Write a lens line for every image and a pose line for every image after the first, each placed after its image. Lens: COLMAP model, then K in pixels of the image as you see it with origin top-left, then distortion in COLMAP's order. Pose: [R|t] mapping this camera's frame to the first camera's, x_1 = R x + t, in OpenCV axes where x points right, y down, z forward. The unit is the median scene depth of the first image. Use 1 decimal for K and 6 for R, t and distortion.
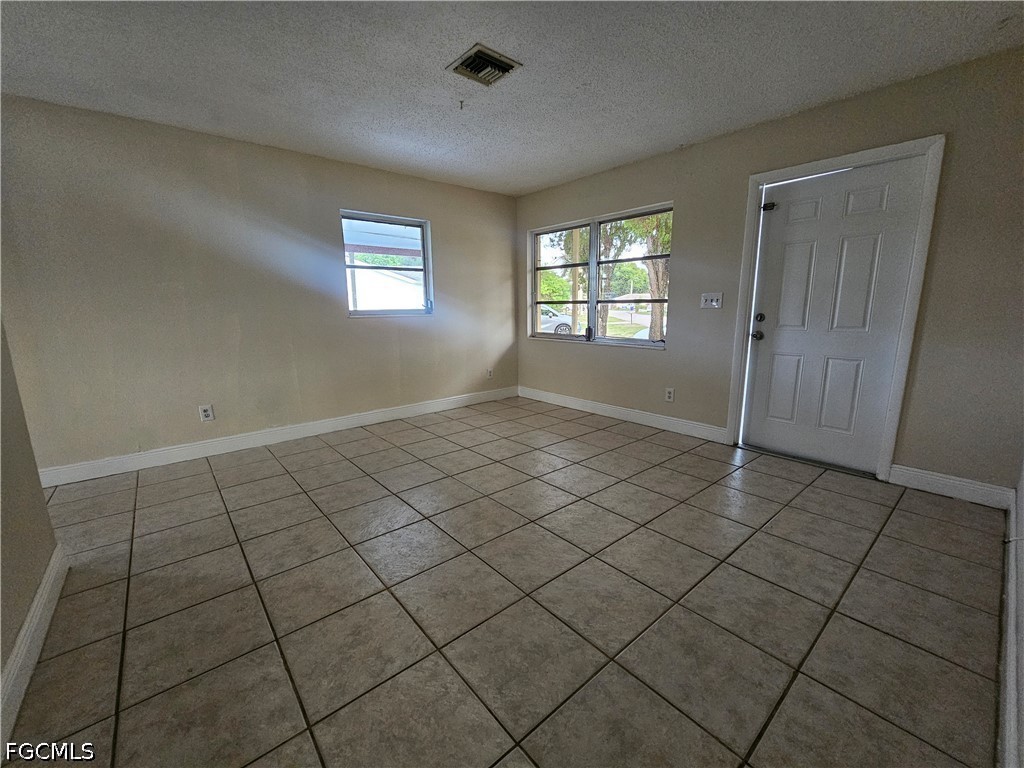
lens RADIAL K [[420.3, 0, 512.2], [0, 420.3, 387.7], [0, 0, 1]] dist [-0.000994, -0.000346]
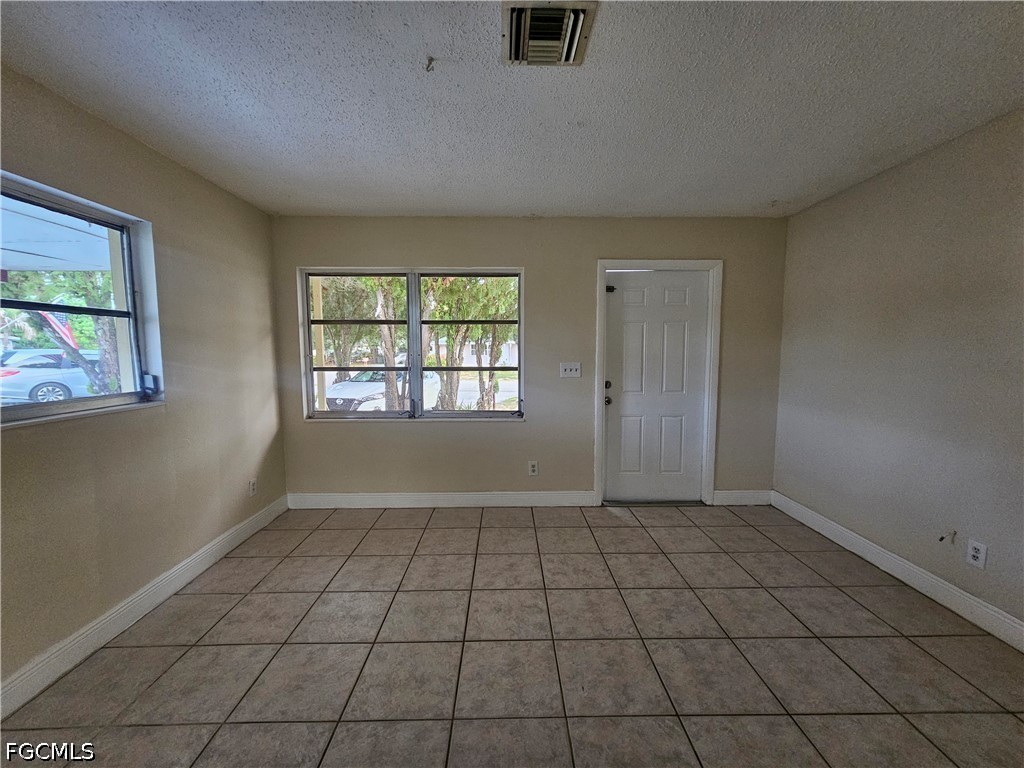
lens RADIAL K [[420.3, 0, 512.2], [0, 420.3, 387.7], [0, 0, 1]] dist [-0.000994, -0.000346]
pose [[0.635133, -0.060825, 0.770004, -0.422684], [0.144194, 0.988706, -0.040837, -0.149083], [-0.758824, 0.136967, 0.636731, 0.482108]]
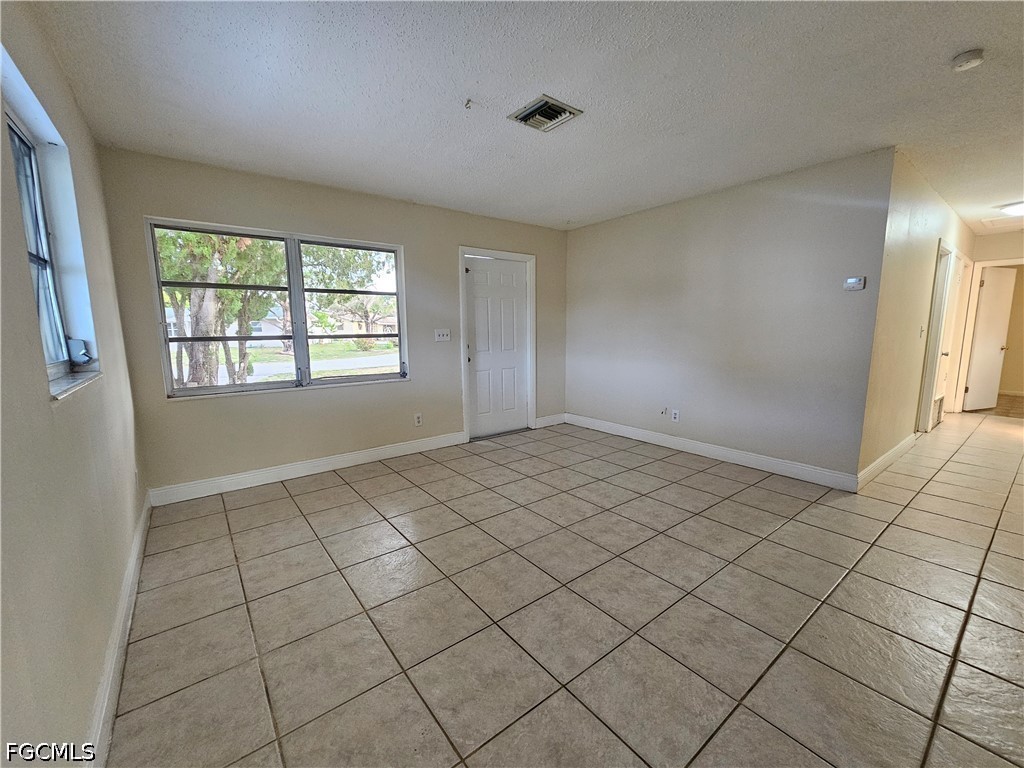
lens RADIAL K [[420.3, 0, 512.2], [0, 420.3, 387.7], [0, 0, 1]] dist [-0.000994, -0.000346]
pose [[0.041905, -0.132814, 0.990255, -0.805791], [0.200606, 0.972060, 0.121885, -0.173200], [-0.978775, 0.193543, 0.067378, 0.776143]]
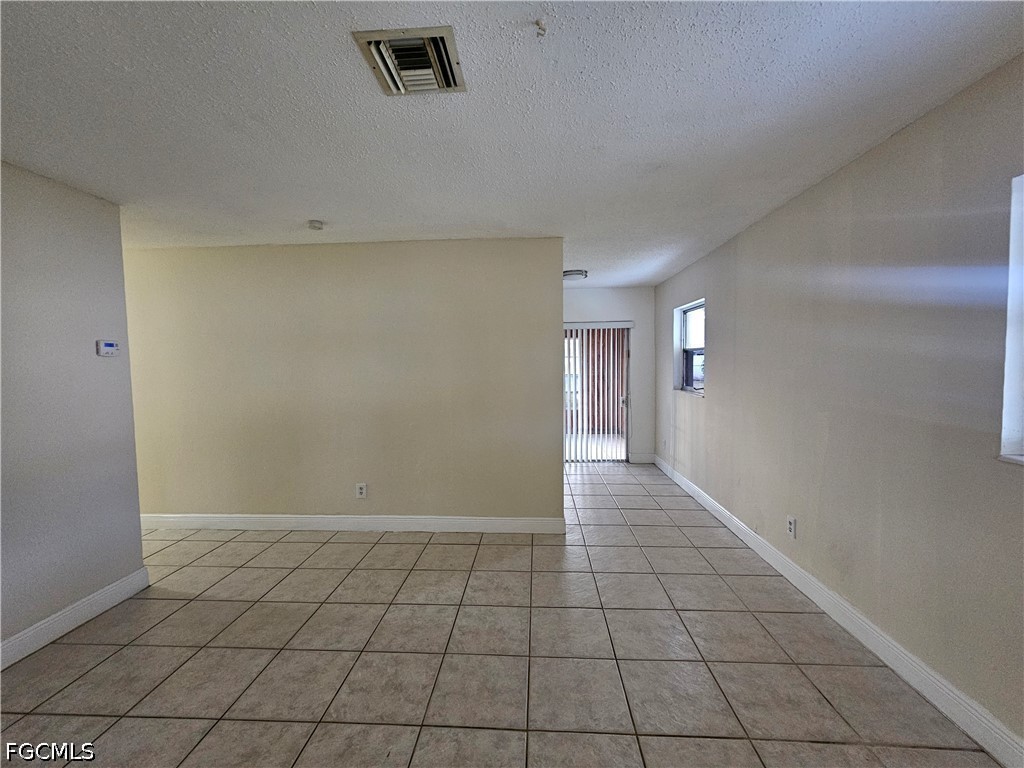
lens RADIAL K [[420.3, 0, 512.2], [0, 420.3, 387.7], [0, 0, 1]] dist [-0.000994, -0.000346]
pose [[-0.689953, 0.064369, -0.720987, 0.211923], [-0.116422, 0.973203, 0.198297, -0.299773], [0.714431, 0.220754, -0.663970, 1.104009]]
